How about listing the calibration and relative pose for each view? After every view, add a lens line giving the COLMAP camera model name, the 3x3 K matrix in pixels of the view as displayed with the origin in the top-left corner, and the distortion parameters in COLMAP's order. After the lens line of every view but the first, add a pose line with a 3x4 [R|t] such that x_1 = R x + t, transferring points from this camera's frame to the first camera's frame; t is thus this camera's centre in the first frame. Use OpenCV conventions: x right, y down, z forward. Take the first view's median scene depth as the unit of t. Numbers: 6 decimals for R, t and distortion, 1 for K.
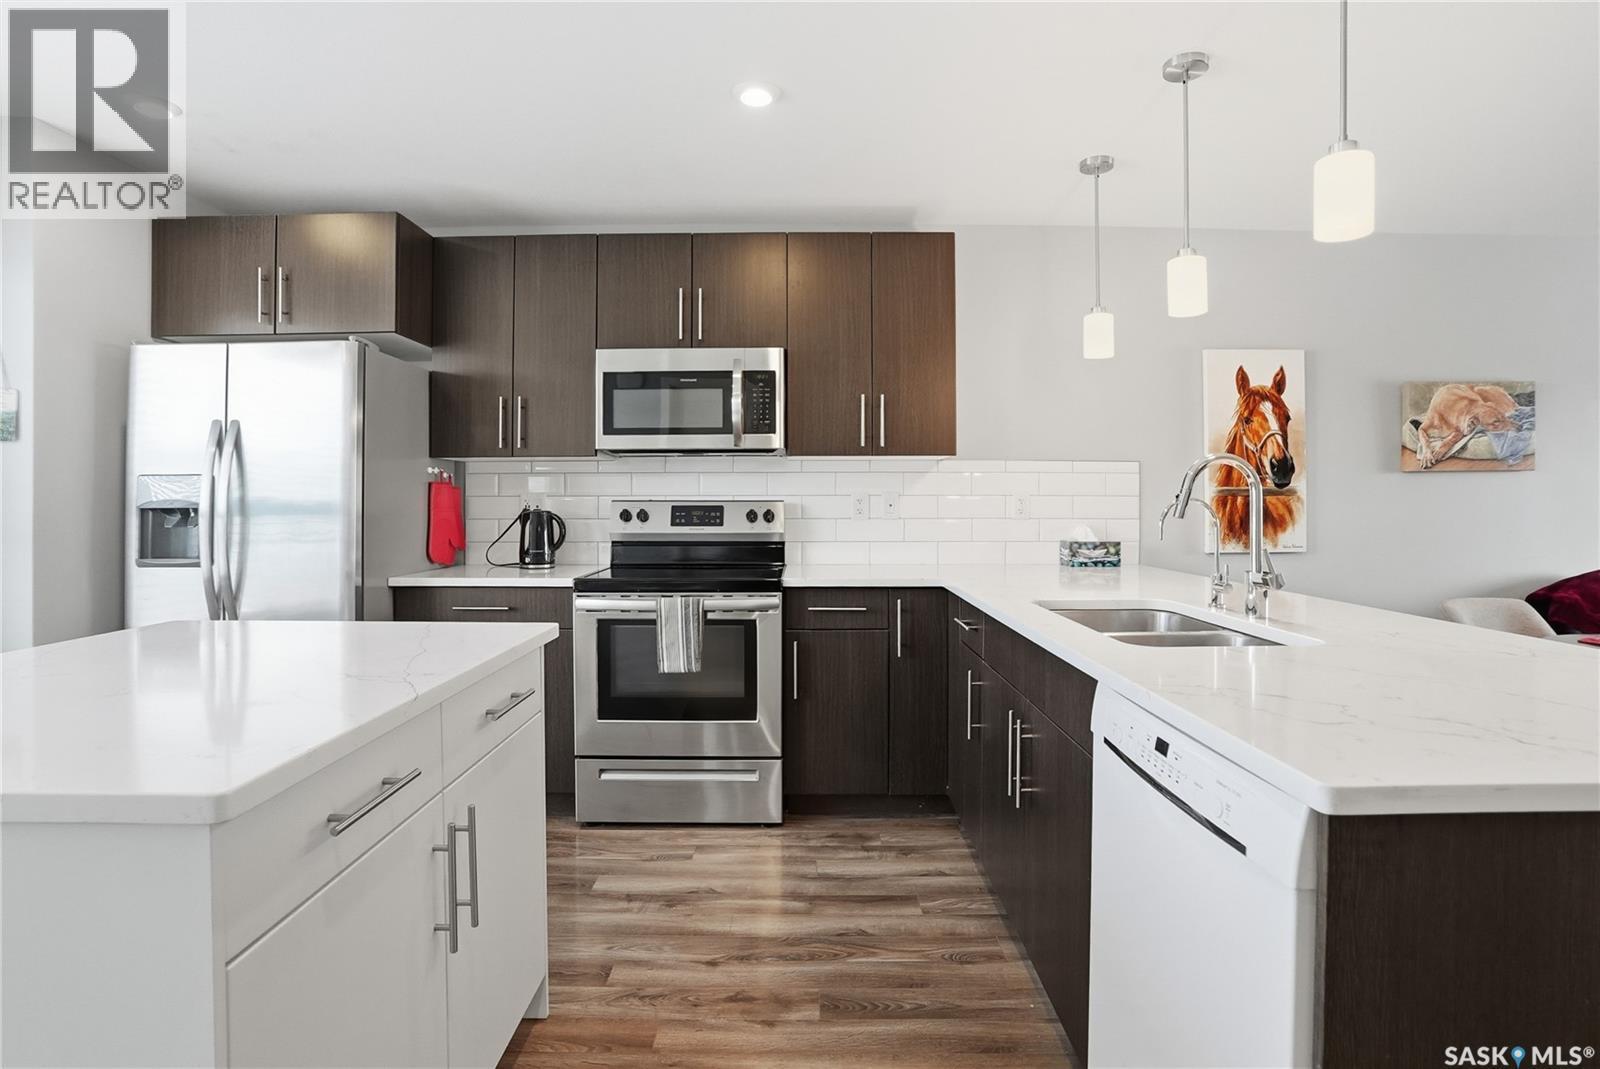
lens RADIAL K [[795.7, 0, 801.9], [0, 795.7, 528.7], [0, 0, 1]] dist [-0.045937, 0.000557]
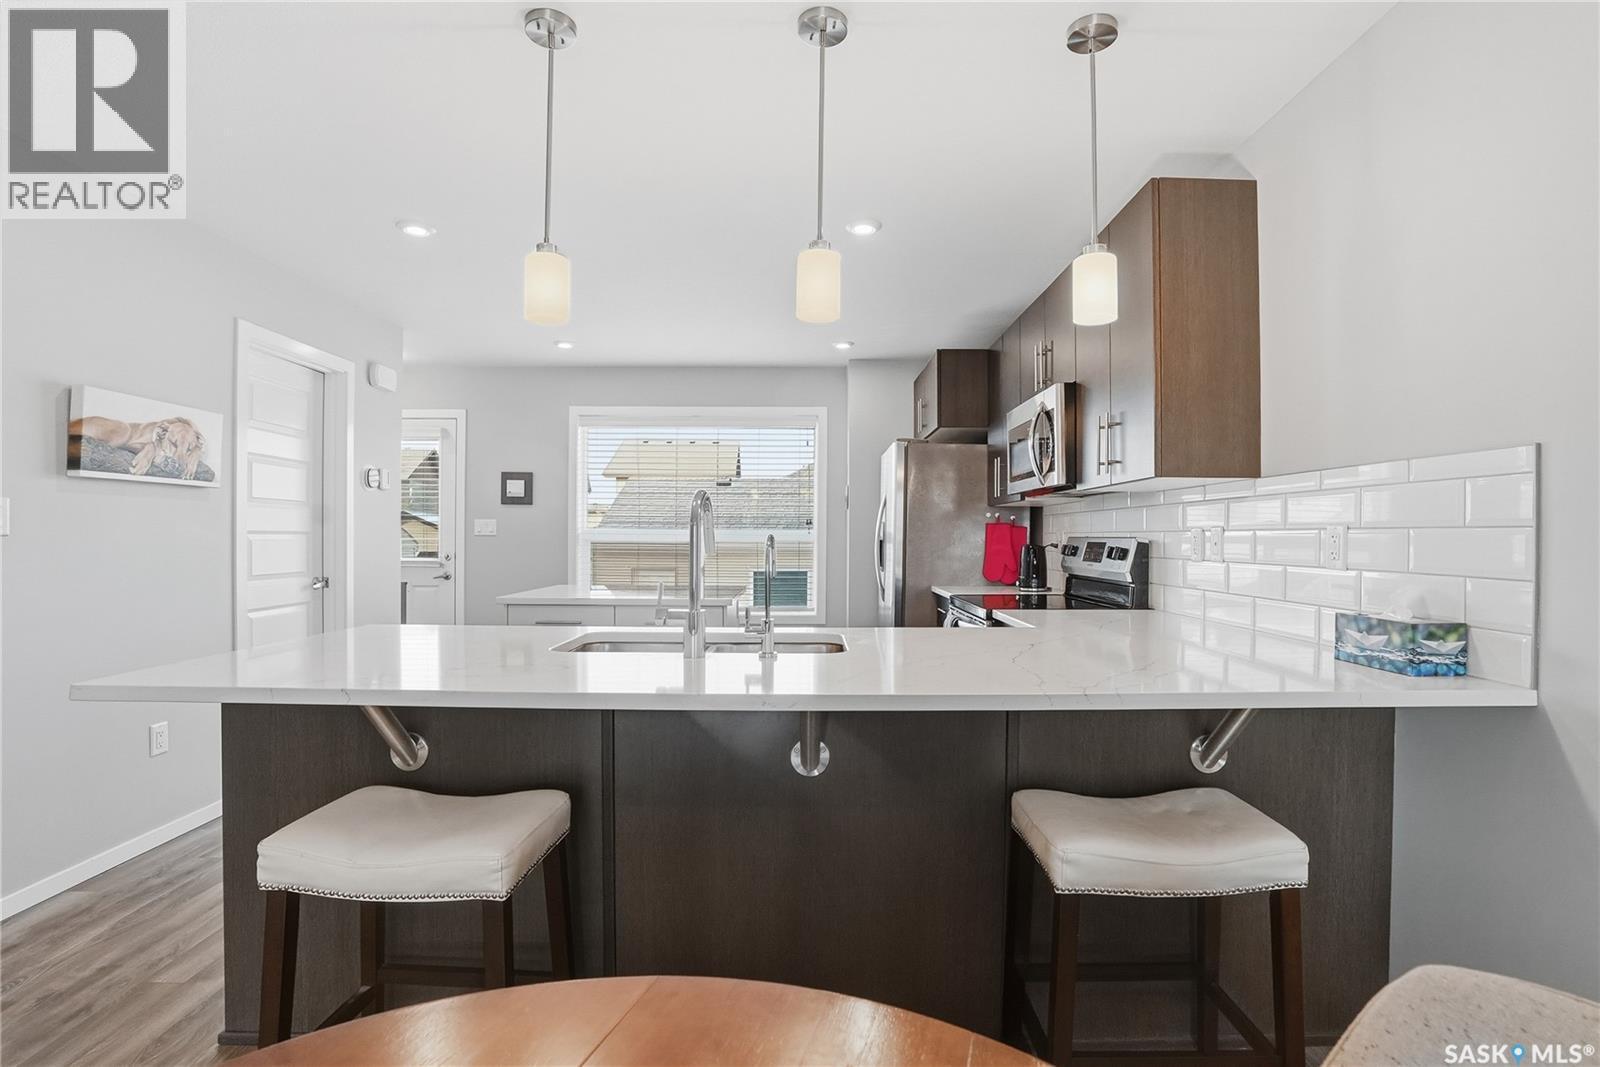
lens RADIAL K [[775.6, 0, 801.9], [0, 775.6, 526.3], [0, 0, 1]] dist [-0.068571, 0.027456]
pose [[-0.006773, -0.013104, -0.999891, 1.048098], [-0.031858, 0.999409, -0.012882, -0.030275], [0.999469, 0.031768, -0.007186, 0.772769]]
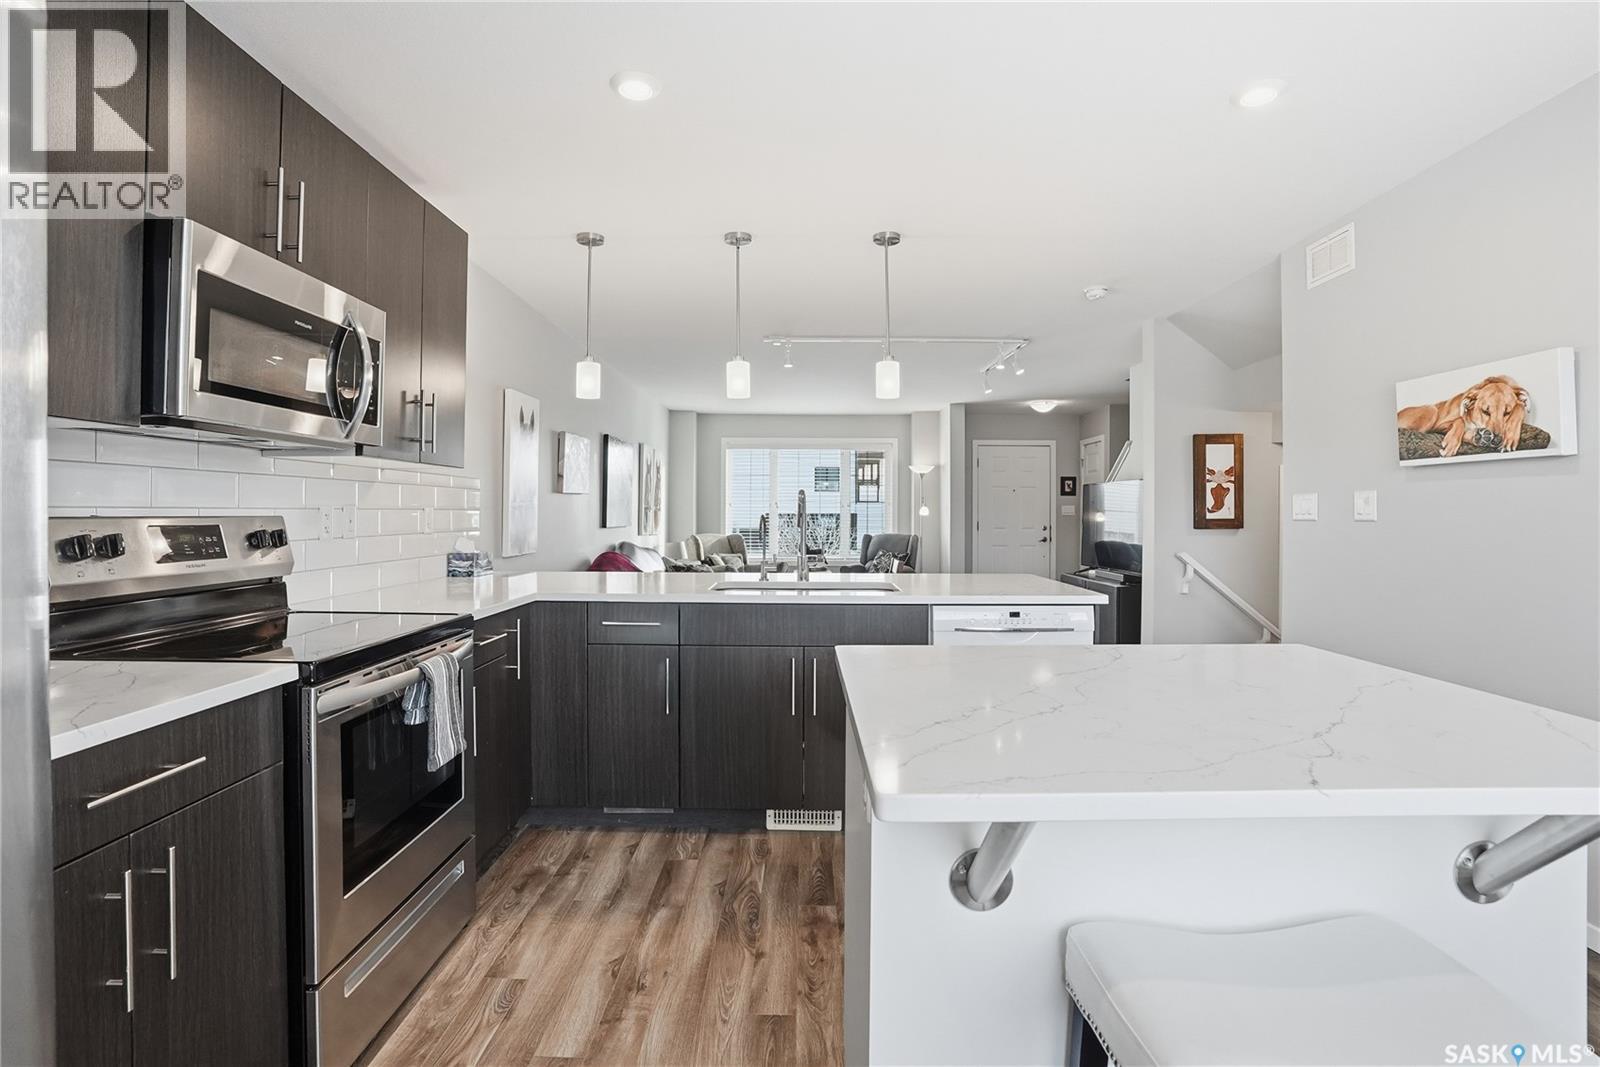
lens RADIAL K [[779.2, 0, 797.2], [0, 779.2, 514.0], [0, 0, 1]] dist [-0.070269, 0.029038]
pose [[-0.007781, -0.000645, 0.999970, -0.844750], [0.023961, 0.999713, 0.000831, -0.032272], [-0.999683, 0.023967, -0.007763, 0.691253]]
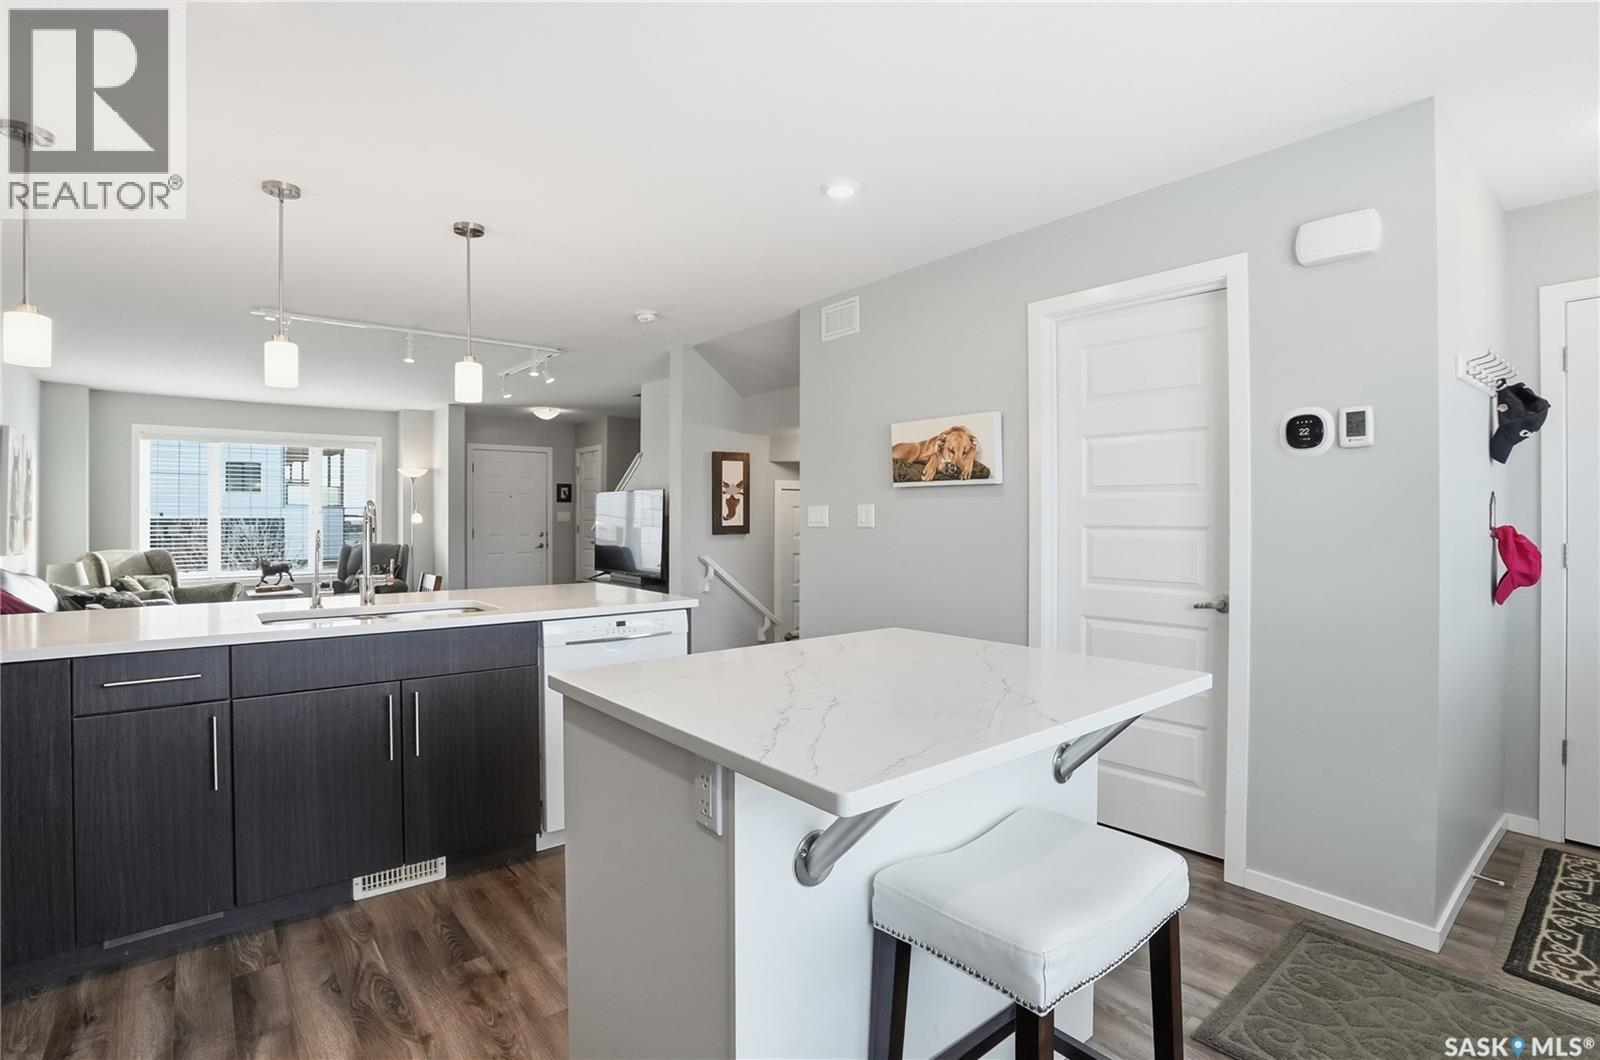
lens RADIAL K [[775.6, 0, 801.9], [0, 775.6, 522.8], [0, 0, 1]] dist [-0.068571, 0.027456]
pose [[-0.645200, -0.004115, 0.764003, -0.790898], [0.023077, 0.999424, 0.024871, -0.050350], [-0.763665, 0.033677, -0.644734, 0.888070]]
